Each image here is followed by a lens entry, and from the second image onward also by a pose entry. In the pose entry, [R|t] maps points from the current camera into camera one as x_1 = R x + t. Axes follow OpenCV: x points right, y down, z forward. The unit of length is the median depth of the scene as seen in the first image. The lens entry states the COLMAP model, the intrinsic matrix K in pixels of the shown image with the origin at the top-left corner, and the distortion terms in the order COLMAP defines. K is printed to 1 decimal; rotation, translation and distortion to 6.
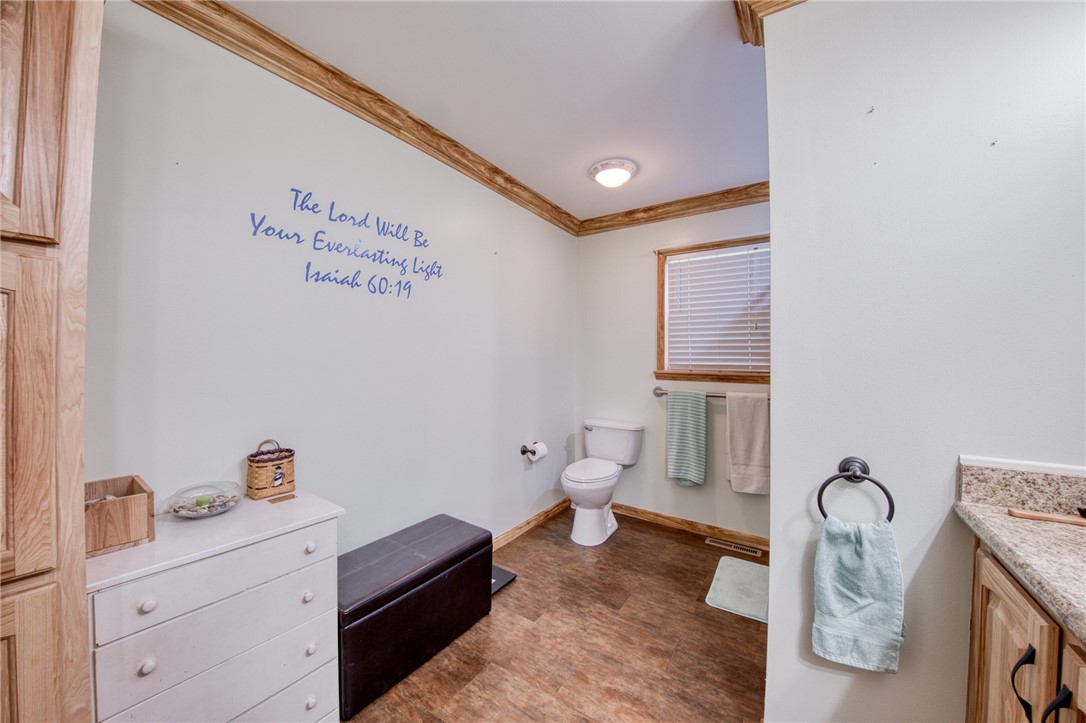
lens RADIAL K [[385.3, 0, 539.0], [0, 385.3, 355.3], [0, 0, 1]] dist [0.010515, -0.024884]
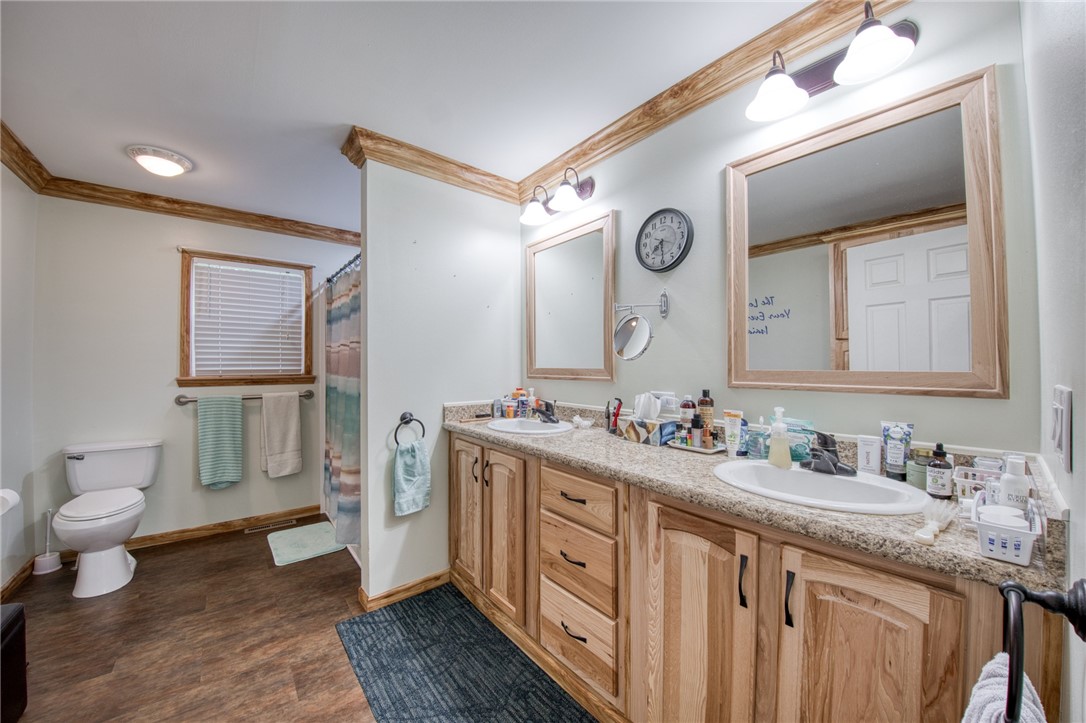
lens RADIAL K [[385.3, 0, 539.0], [0, 385.3, 355.3], [0, 0, 1]] dist [0.010515, -0.024884]
pose [[0.285370, 0.012515, 0.958336, -0.353305], [-0.001940, 0.999920, -0.012480, -0.003858], [-0.958416, 0.001702, 0.285371, -0.096129]]
